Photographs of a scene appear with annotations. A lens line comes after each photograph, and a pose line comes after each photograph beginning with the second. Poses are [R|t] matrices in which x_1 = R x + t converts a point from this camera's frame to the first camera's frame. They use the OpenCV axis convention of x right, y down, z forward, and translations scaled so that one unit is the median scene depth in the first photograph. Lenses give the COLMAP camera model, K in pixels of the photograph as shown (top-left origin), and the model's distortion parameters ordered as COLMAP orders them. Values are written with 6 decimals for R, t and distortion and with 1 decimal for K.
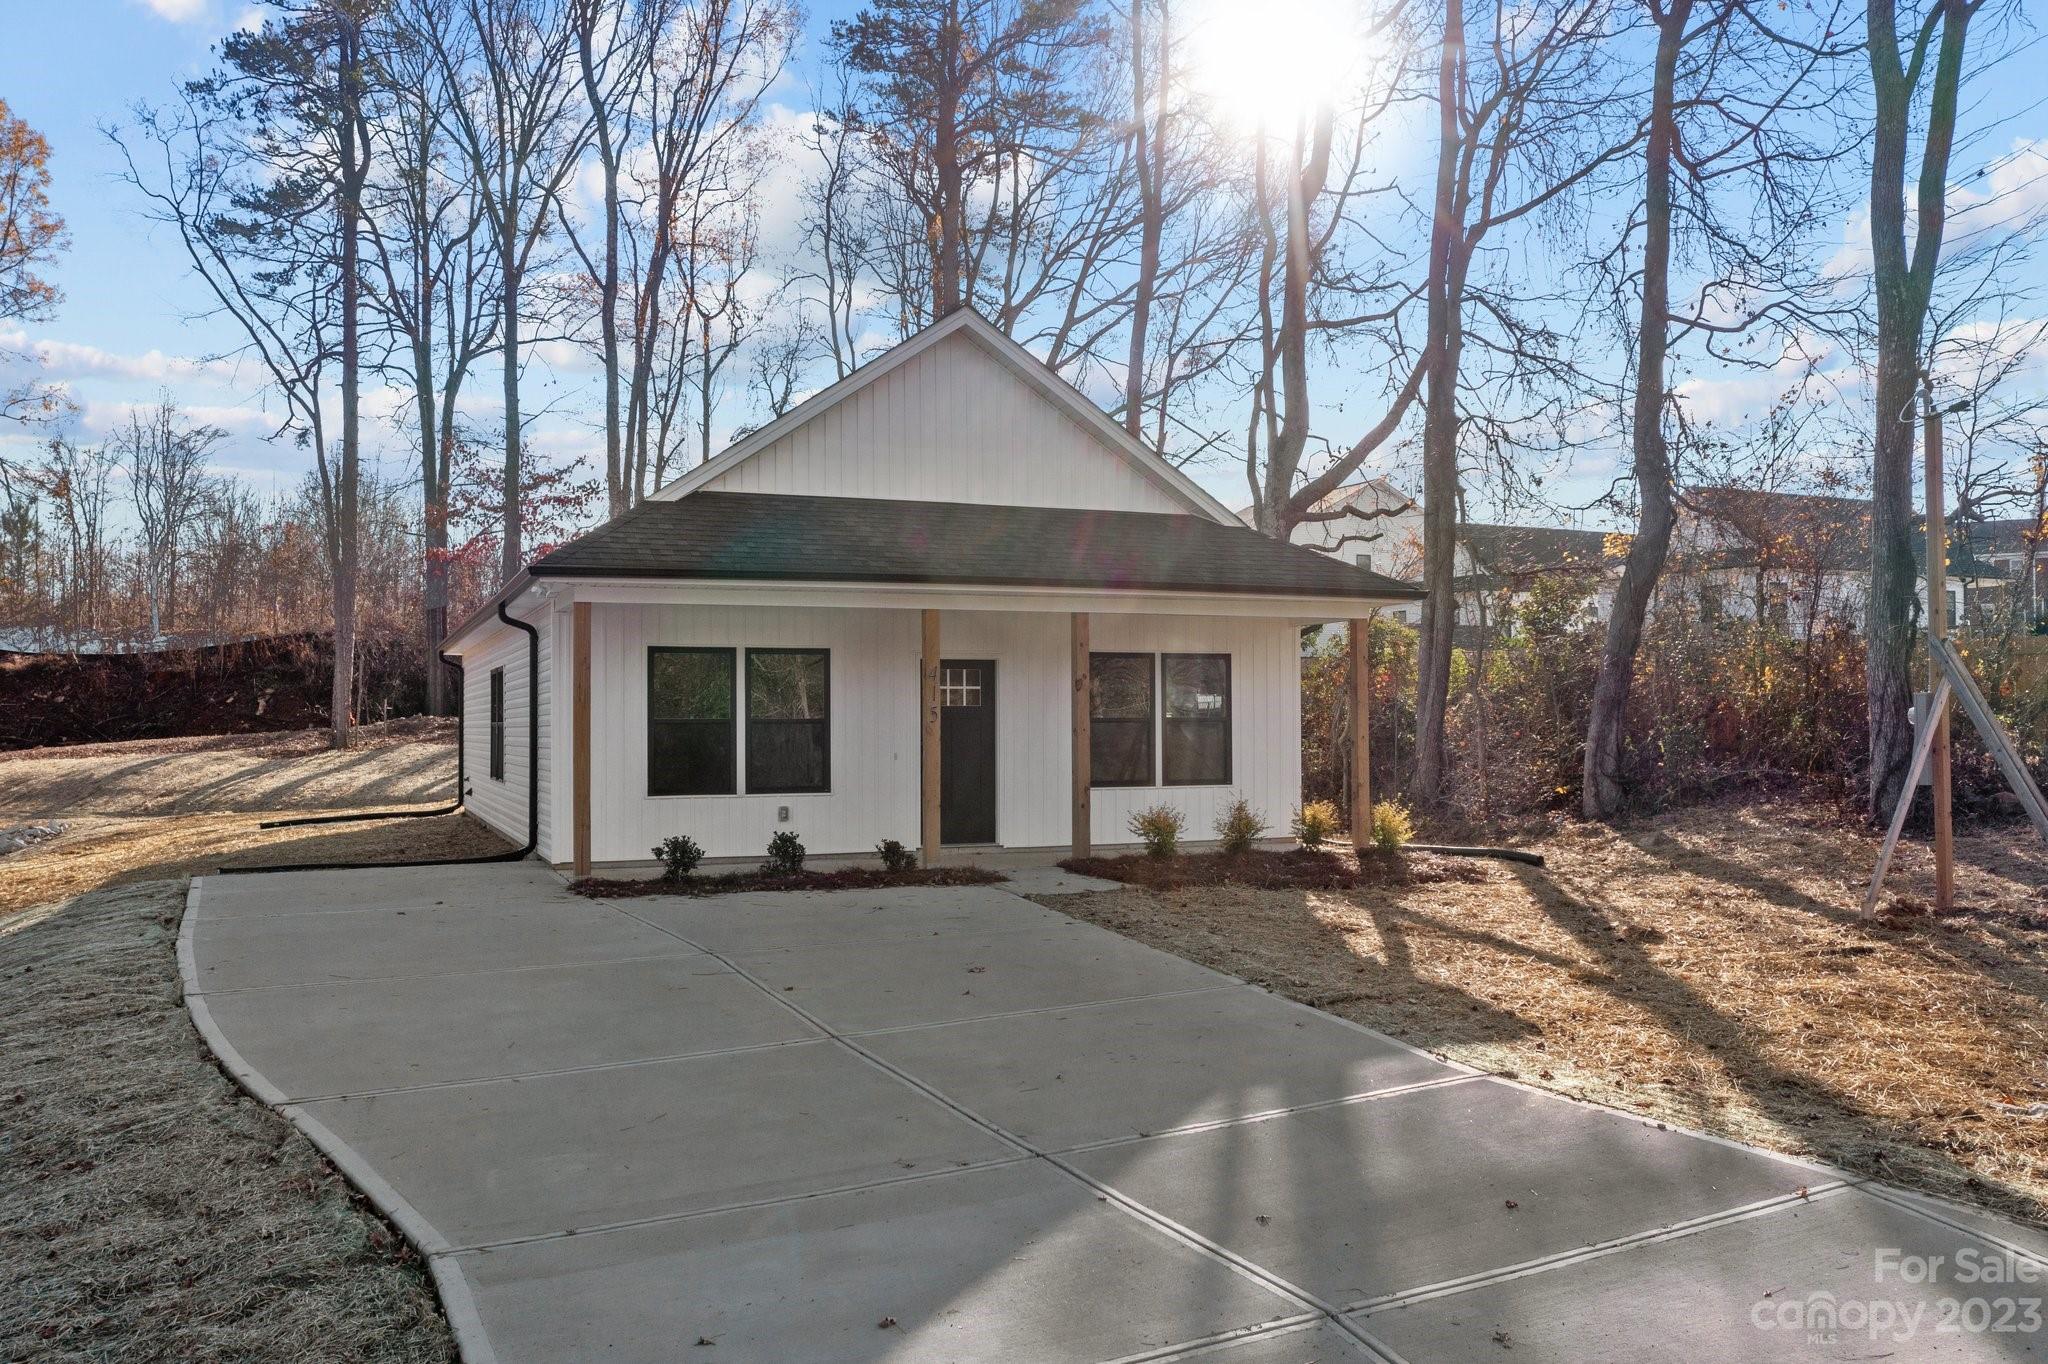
lens RADIAL K [[1631.5, 0, 1014.6], [0, 1631.5, 689.6], [0, 0, 1]] dist [0.004238, 0.002700]
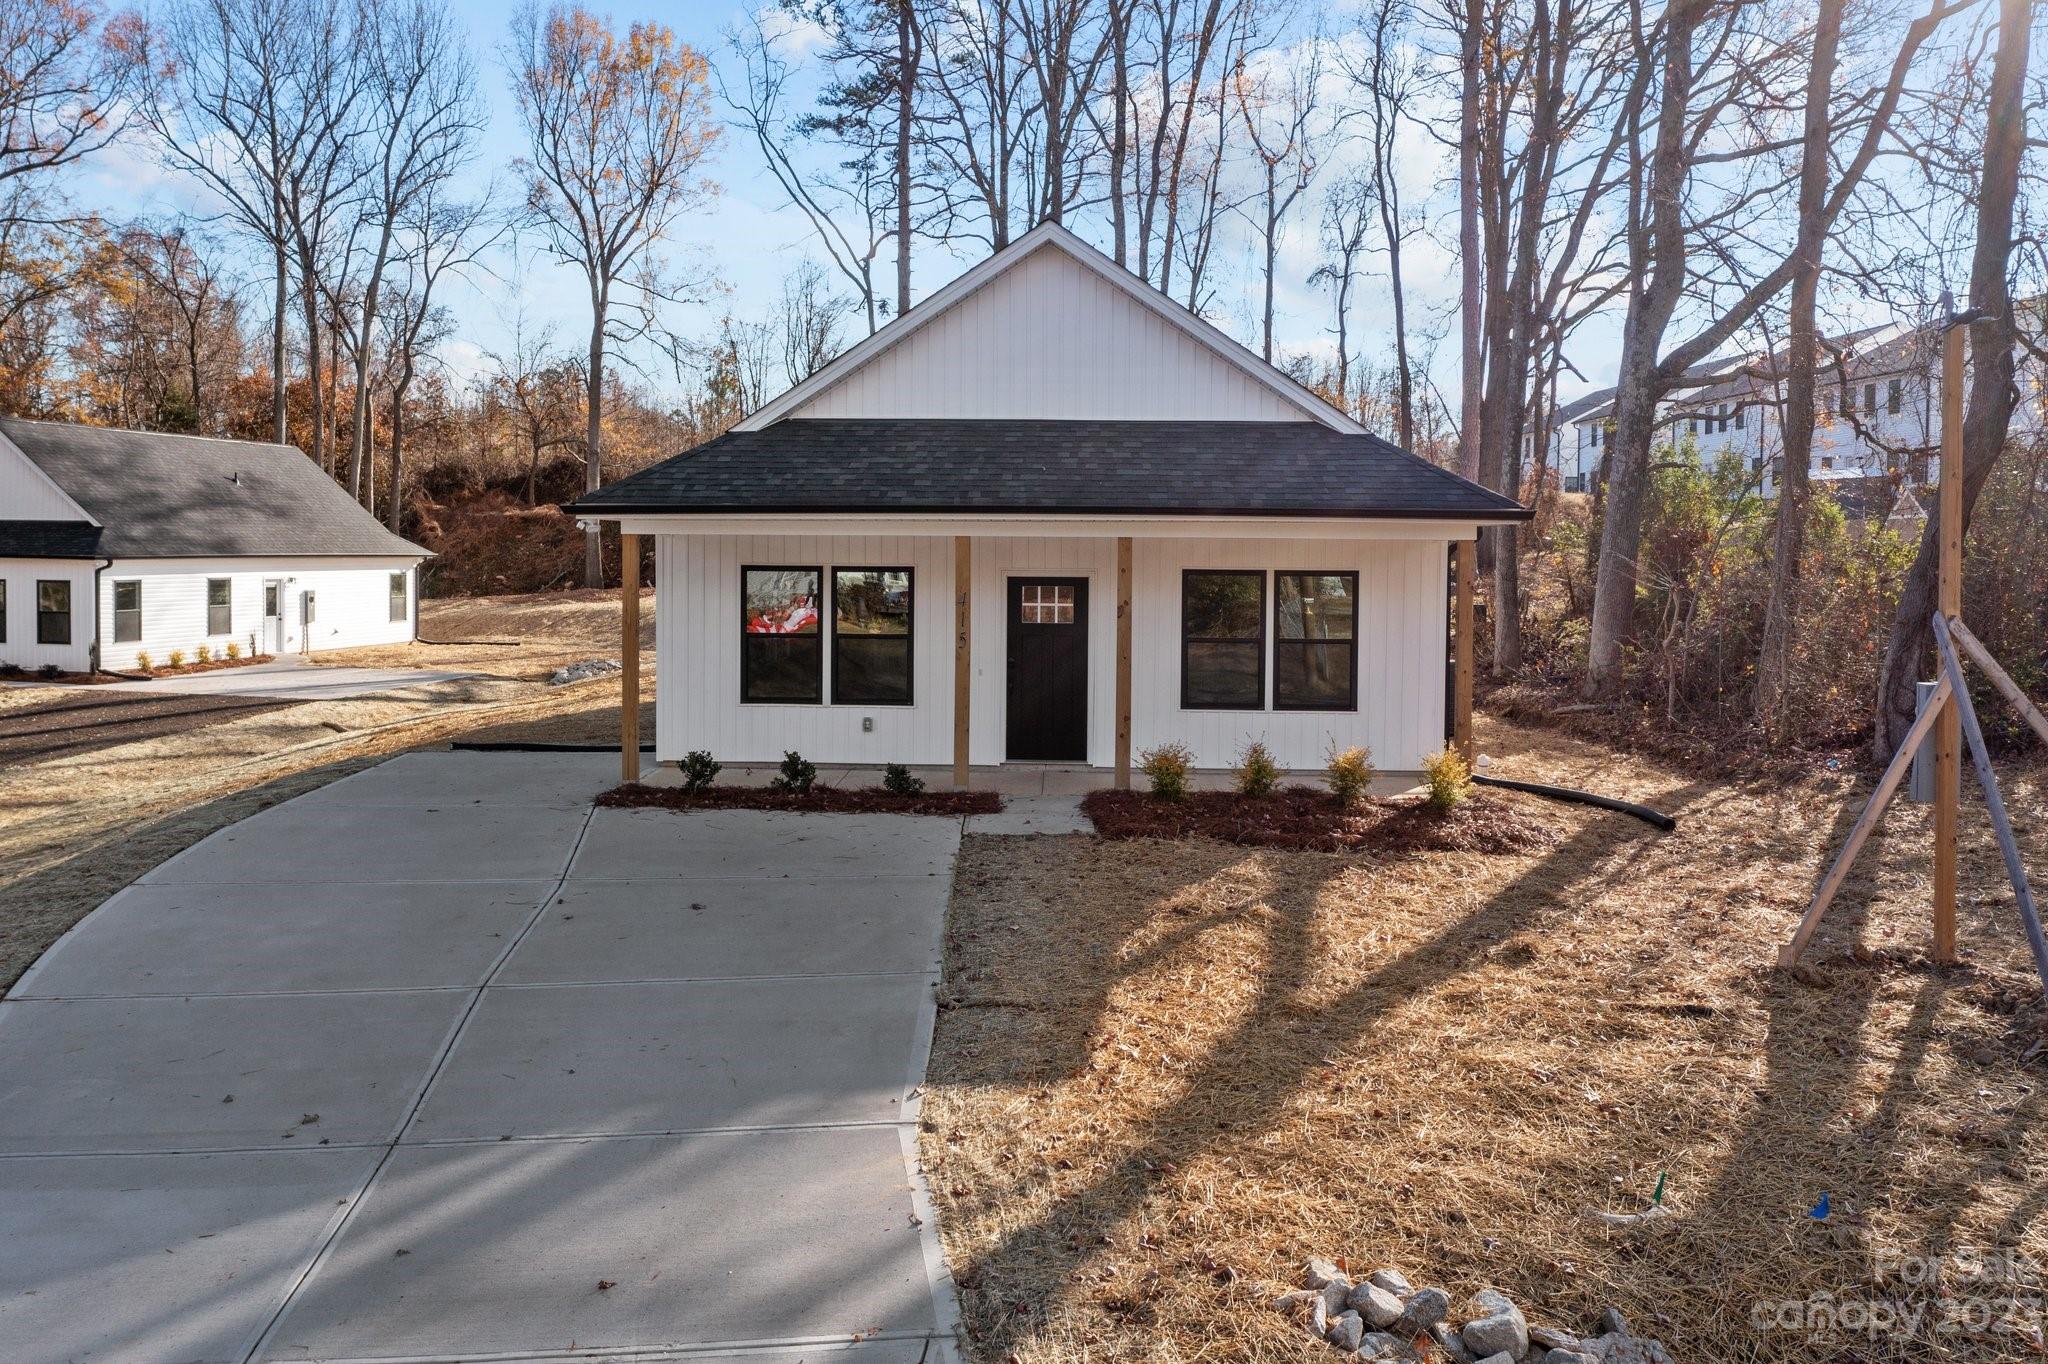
lens RADIAL K [[1624.4, 0, 1018.0], [0, 1624.4, 589.7], [0, 0, 1]] dist [-0.004656, 0.000667]
pose [[0.912043, 0.023061, -0.409446, 0.346041], [-0.003478, 0.998817, 0.048507, -0.057214], [0.410080, -0.042816, 0.911044, 0.085423]]
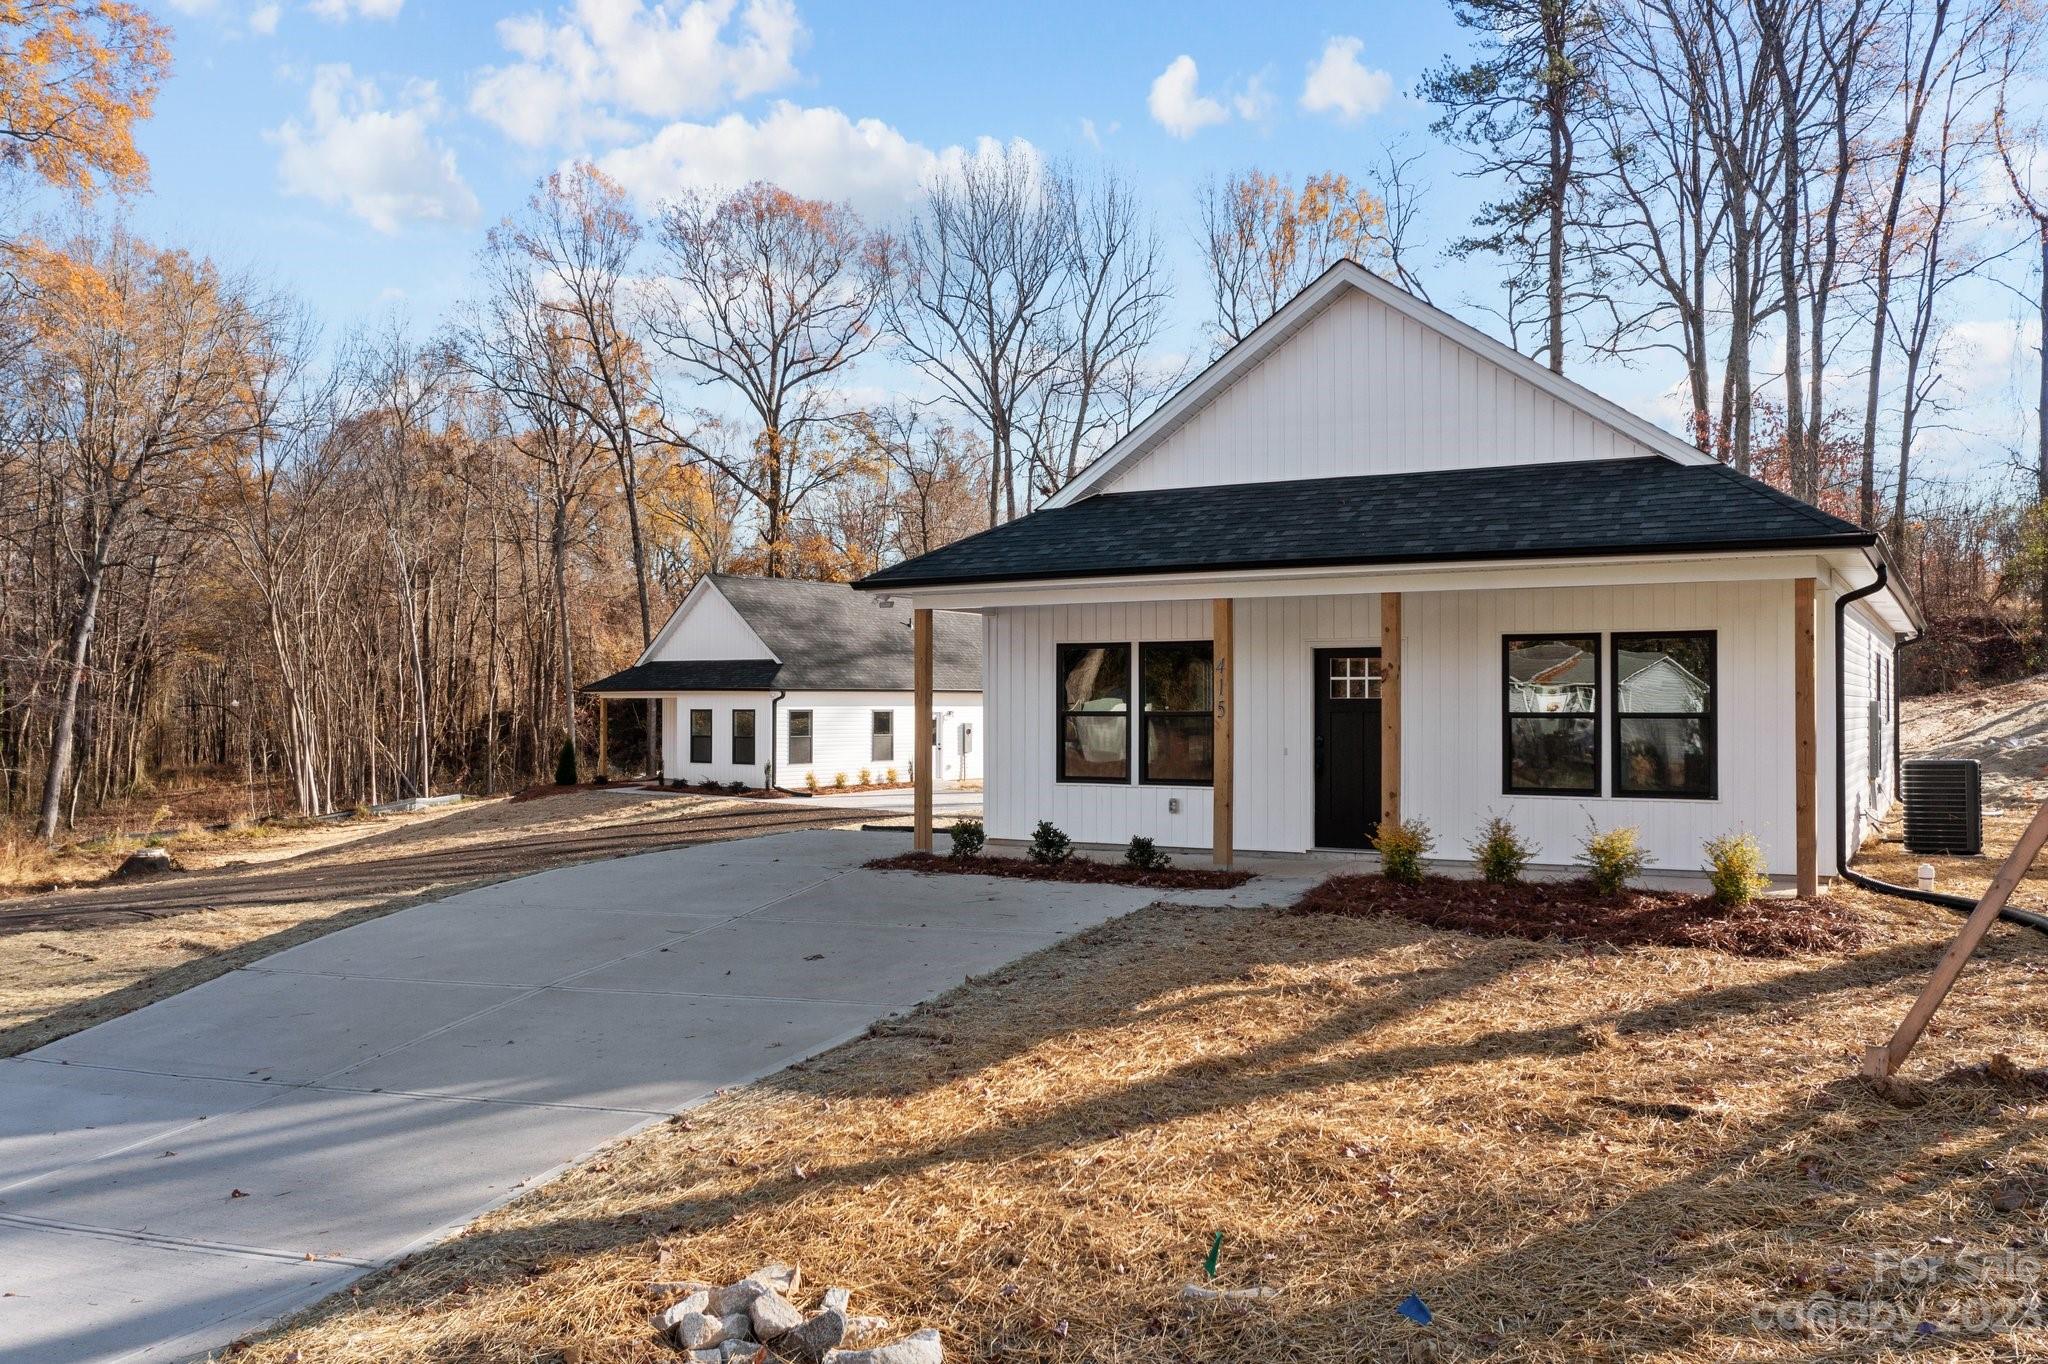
lens RADIAL K [[1629.0, 0, 1024.0], [0, 1629.0, 682.0], [0, 0, 1]] dist [-0.005980, 0.000615]
pose [[0.627354, -0.007034, -0.778703, 0.543105], [0.014840, 0.999886, 0.002923, -0.004407], [0.778593, -0.013390, 0.627386, 0.277262]]
